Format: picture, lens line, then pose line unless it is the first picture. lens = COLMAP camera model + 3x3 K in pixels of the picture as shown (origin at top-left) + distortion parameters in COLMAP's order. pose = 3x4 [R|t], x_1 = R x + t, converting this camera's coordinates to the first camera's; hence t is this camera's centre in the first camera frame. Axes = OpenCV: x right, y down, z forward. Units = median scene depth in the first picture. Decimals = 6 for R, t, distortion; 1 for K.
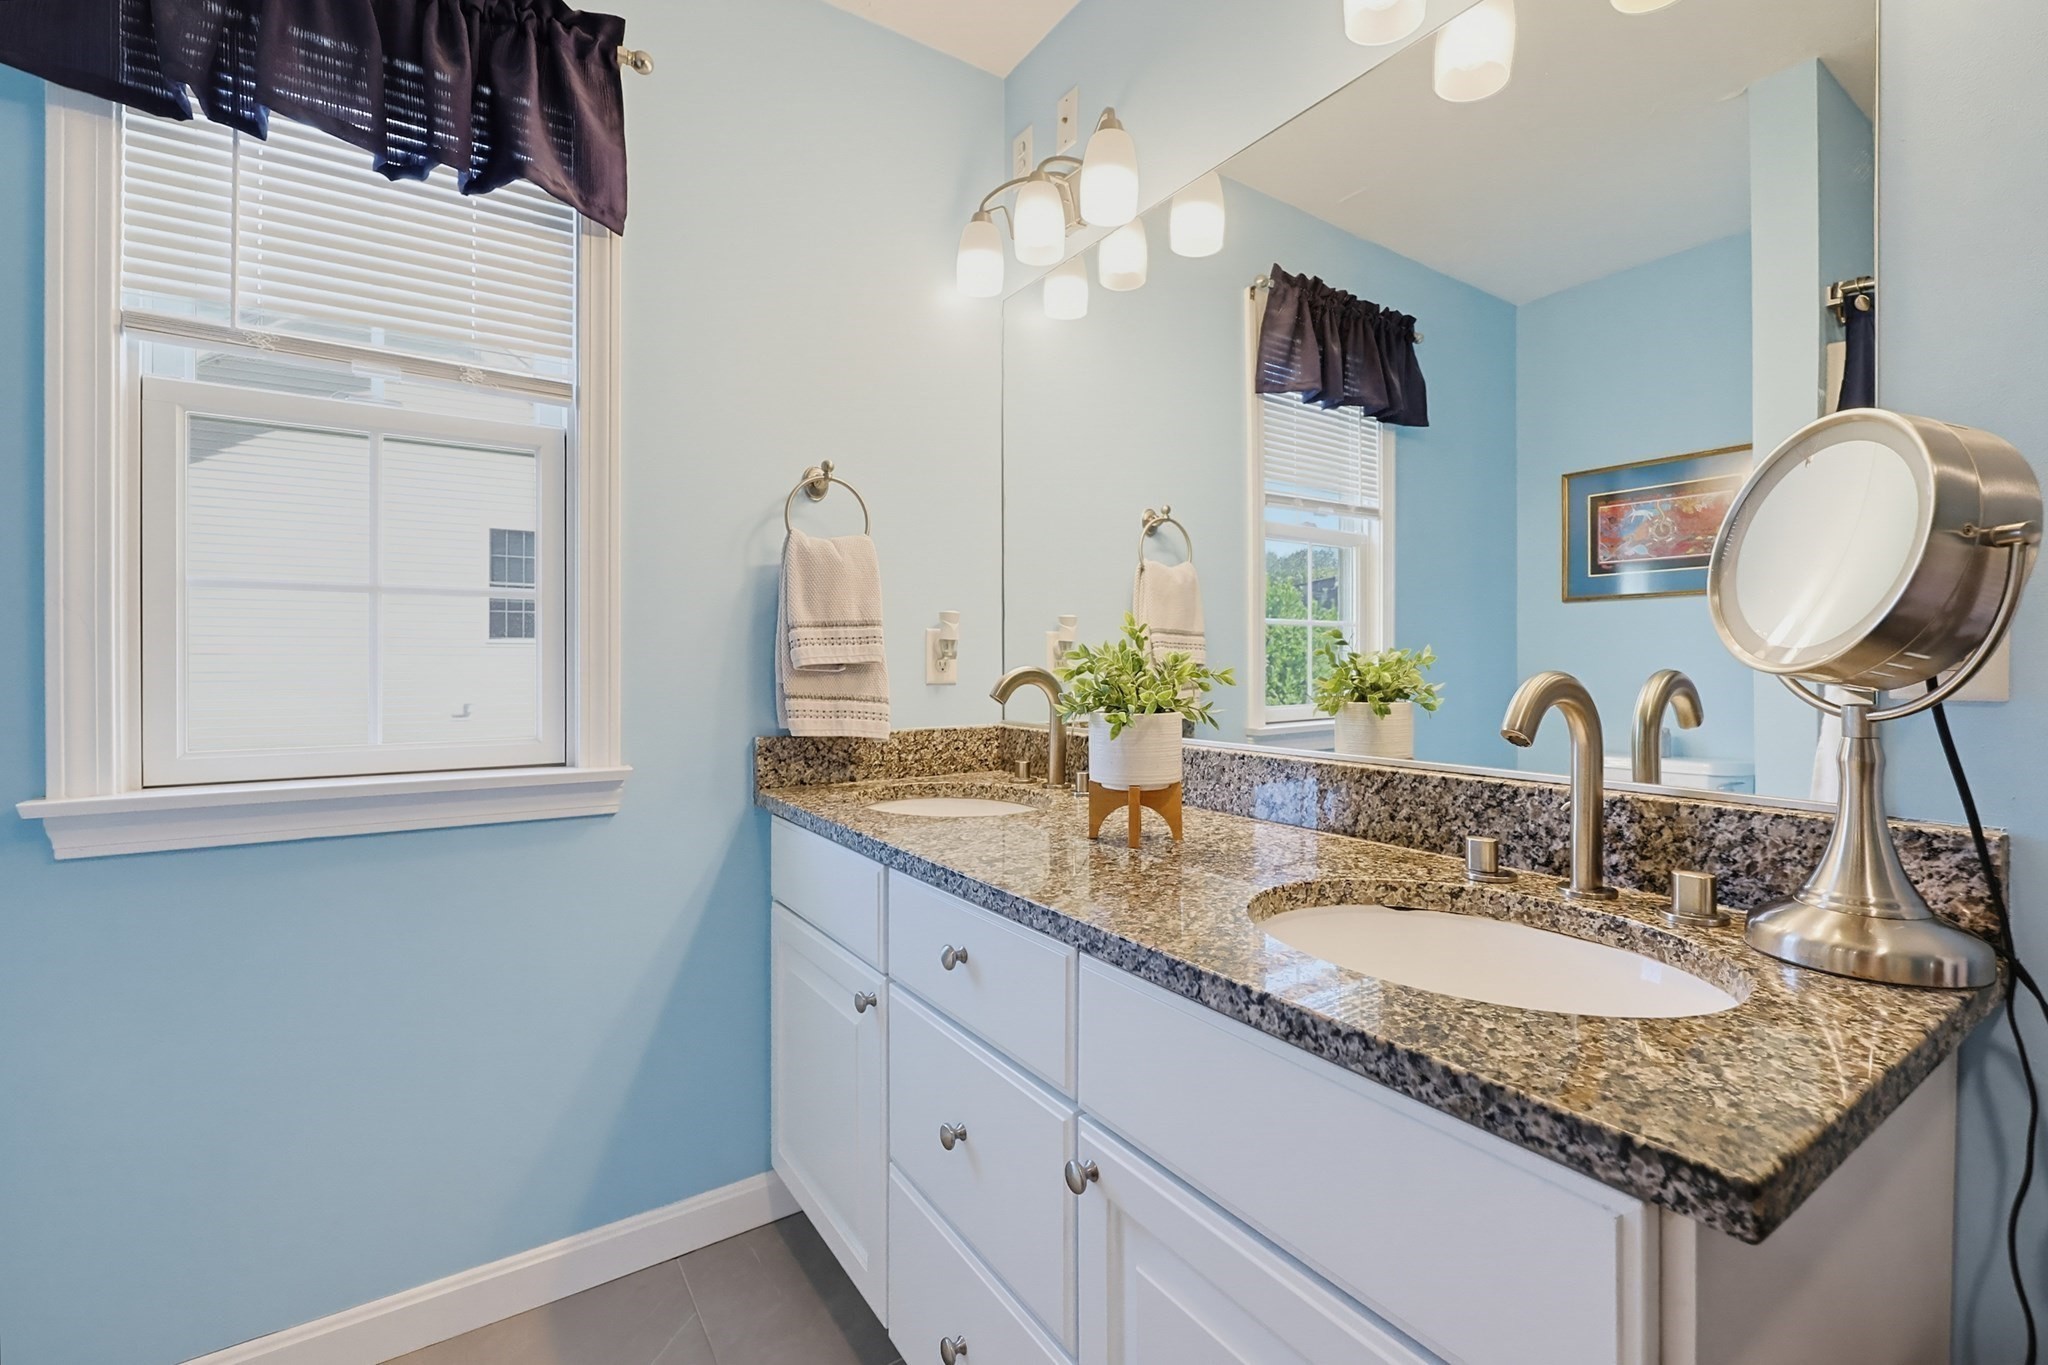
lens RADIAL K [[872.2, 0, 1029.6], [0, 872.2, 667.9], [0, 0, 1]] dist [-0.000831, 0.000620]
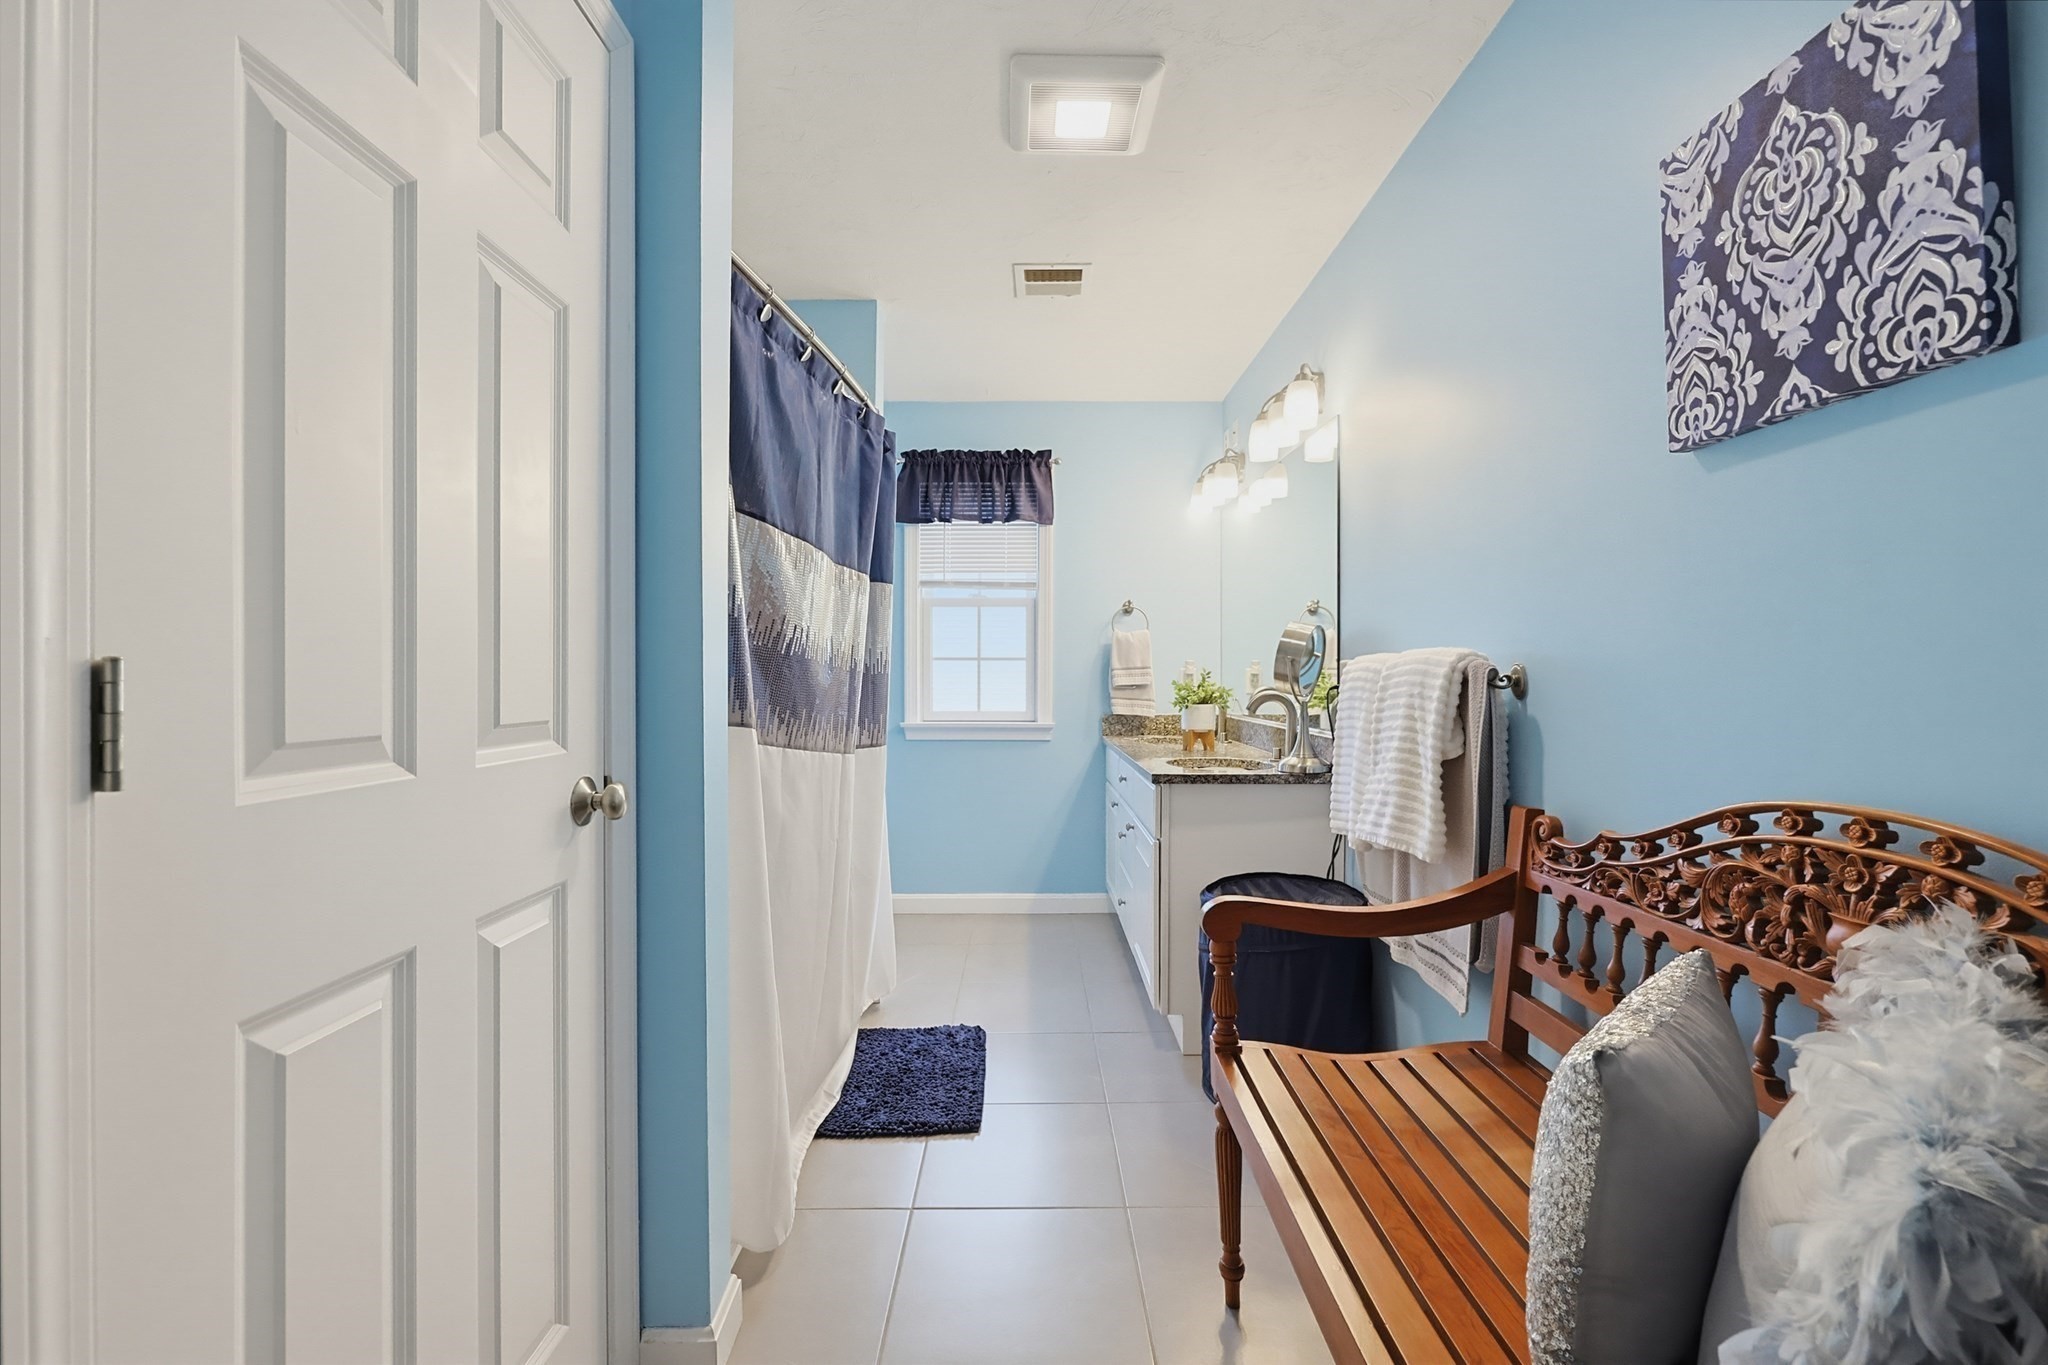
lens RADIAL K [[872.2, 0, 1022.7], [0, 872.2, 672.2], [0, 0, 1]] dist [-0.000831, 0.000620]
pose [[0.840888, 0.007454, -0.541158, 0.906484], [-0.001518, 0.999934, 0.011413, -0.072279], [0.541207, -0.008775, 0.840843, -1.303355]]
